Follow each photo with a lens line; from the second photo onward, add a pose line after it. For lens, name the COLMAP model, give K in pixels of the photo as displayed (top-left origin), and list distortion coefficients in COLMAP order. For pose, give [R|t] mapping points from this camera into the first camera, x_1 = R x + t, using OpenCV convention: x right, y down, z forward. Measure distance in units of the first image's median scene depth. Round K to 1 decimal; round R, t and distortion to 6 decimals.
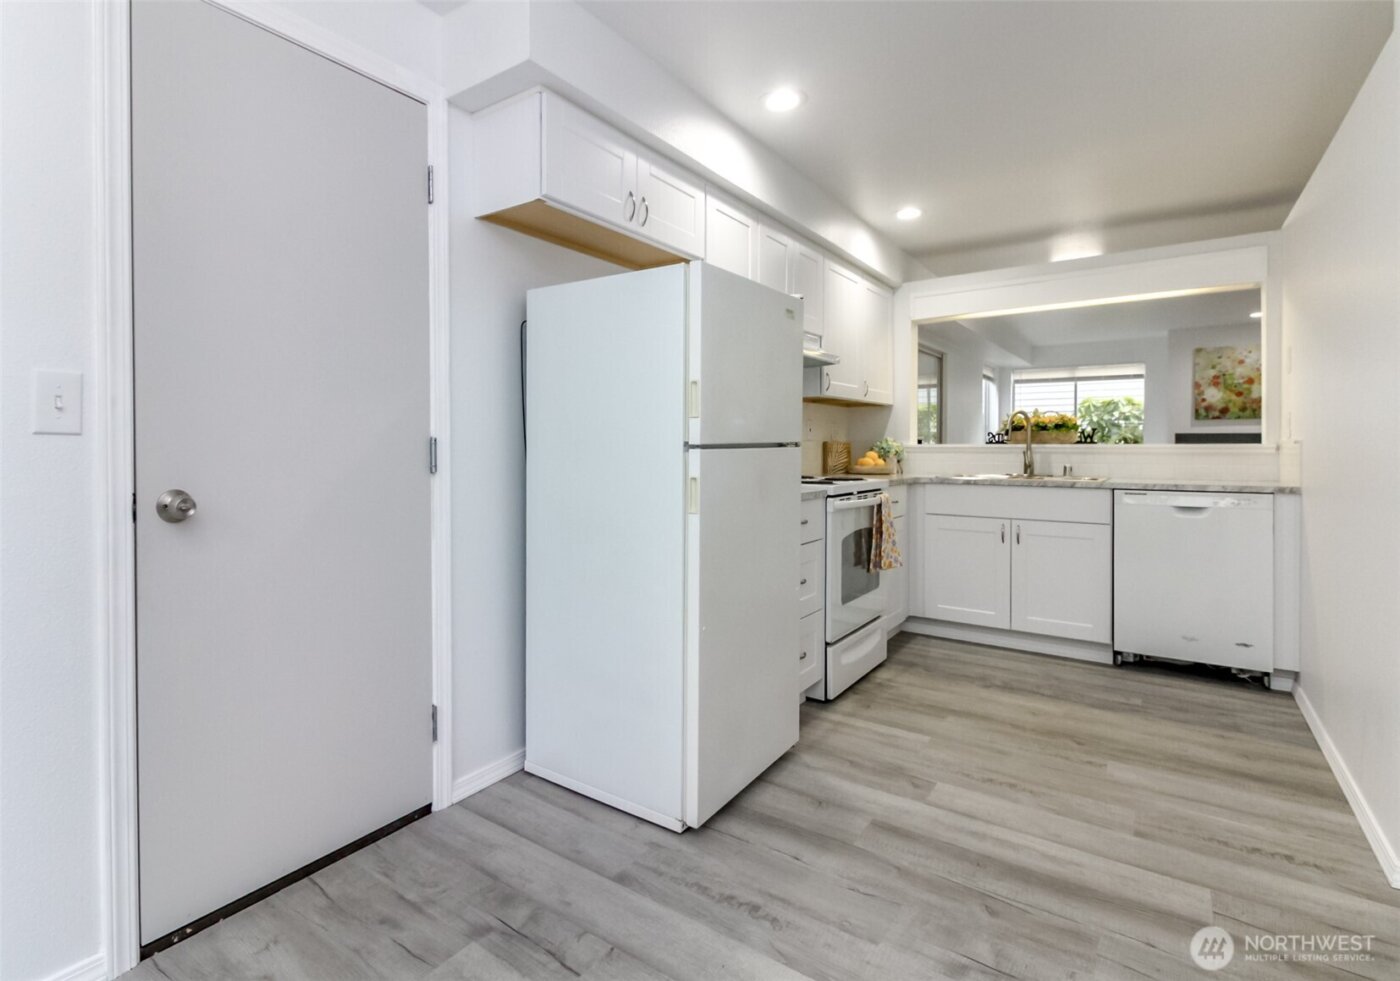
lens RADIAL K [[676.9, 0, 660.0], [0, 676.9, 447.7], [0, 0, 1]] dist [0.003351, 0.001136]
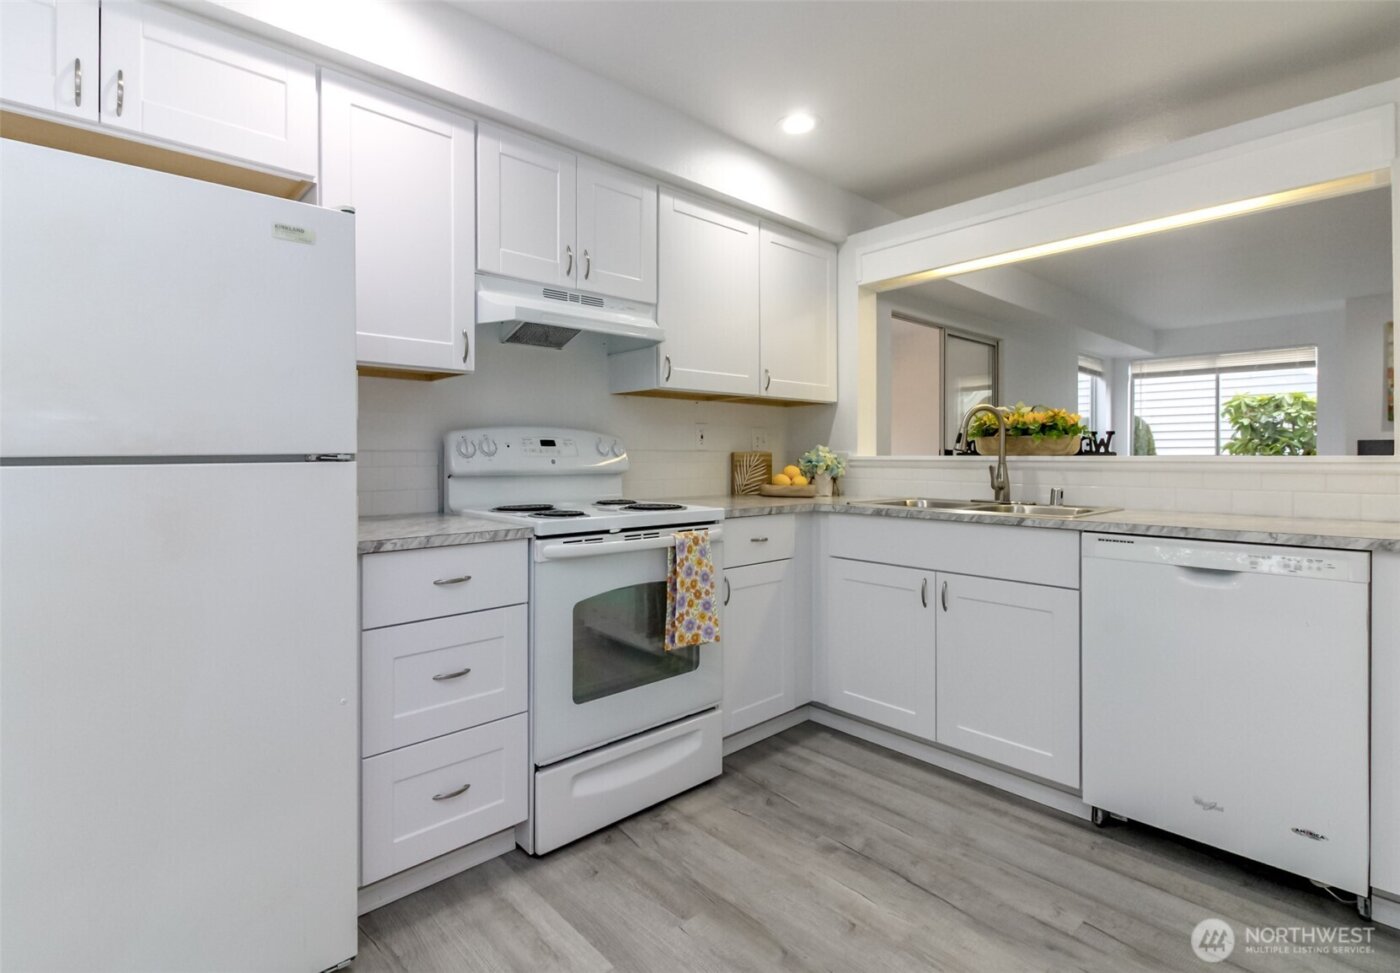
lens RADIAL K [[675.0, 0, 657.9], [0, 675.0, 452.6], [0, 0, 1]] dist [0.006013, -0.002310]
pose [[0.978875, -0.001009, -0.204457, 0.354948], [-0.000692, 0.999966, -0.008248, -0.002548], [0.204458, 0.008215, 0.978841, 0.282975]]
